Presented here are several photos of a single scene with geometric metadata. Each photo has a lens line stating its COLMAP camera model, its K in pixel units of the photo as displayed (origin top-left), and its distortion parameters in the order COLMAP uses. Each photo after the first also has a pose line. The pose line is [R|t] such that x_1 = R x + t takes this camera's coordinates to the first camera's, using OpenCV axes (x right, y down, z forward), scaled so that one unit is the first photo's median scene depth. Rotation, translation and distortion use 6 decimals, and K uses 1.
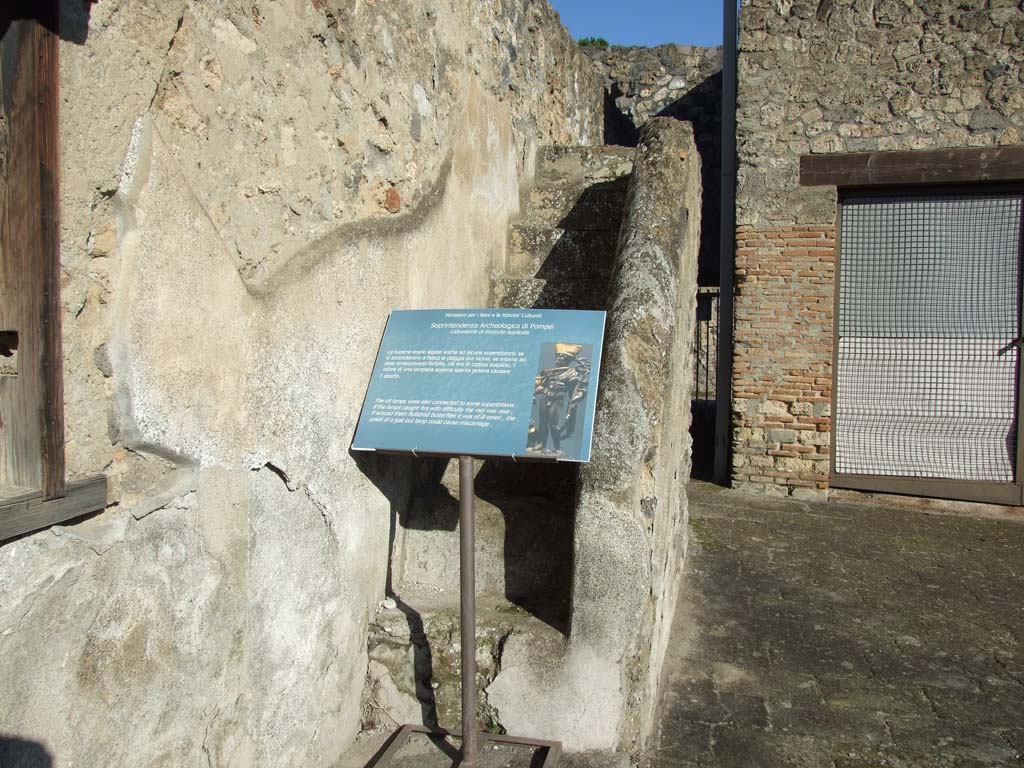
lens RADIAL K [[813.6, 0, 512.0], [0, 813.6, 384.0], [0, 0, 1]] dist [-0.010752, -0.009632]
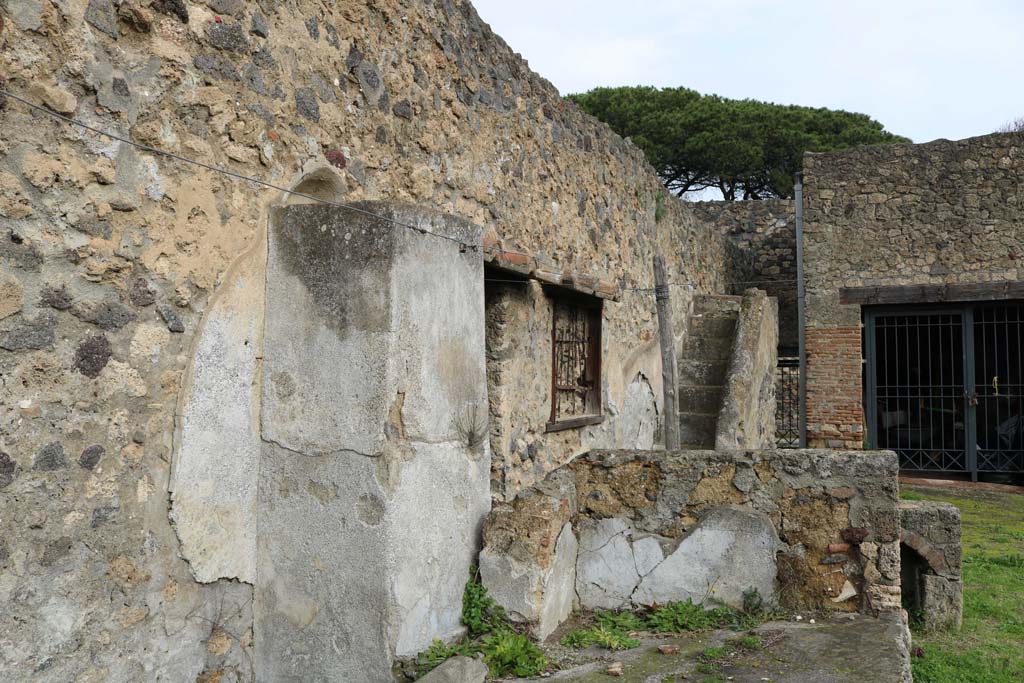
lens RADIAL K [[842.9, 0, 512.0], [0, 842.9, 341.5], [0, 0, 1]] dist [-0.137939, 0.104224]
pose [[0.987100, -0.004538, -0.160043, -0.074717], [-0.015038, 0.992551, -0.120894, 0.073668], [0.159399, 0.121741, 0.979679, -0.940631]]
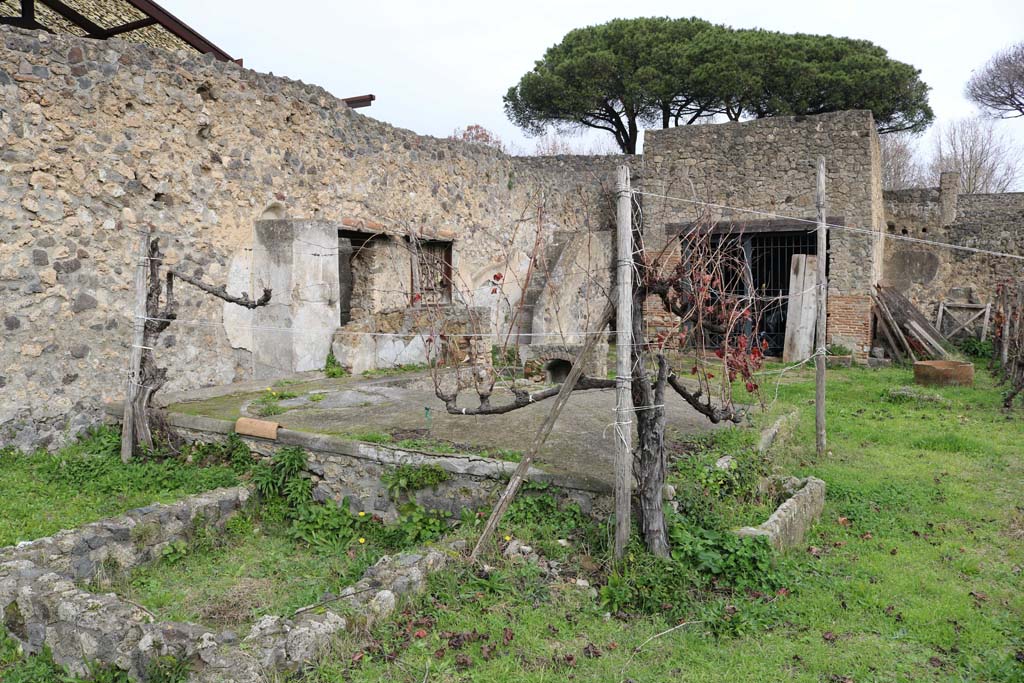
lens RADIAL K [[846.6, 0, 512.0], [0, 846.6, 341.5], [0, 0, 1]] dist [-0.148577, 0.104350]
pose [[0.974054, 0.007842, -0.226178, 0.507593], [-0.013100, 0.999678, -0.021755, 0.176729], [0.225935, 0.024153, 0.973843, -1.848063]]
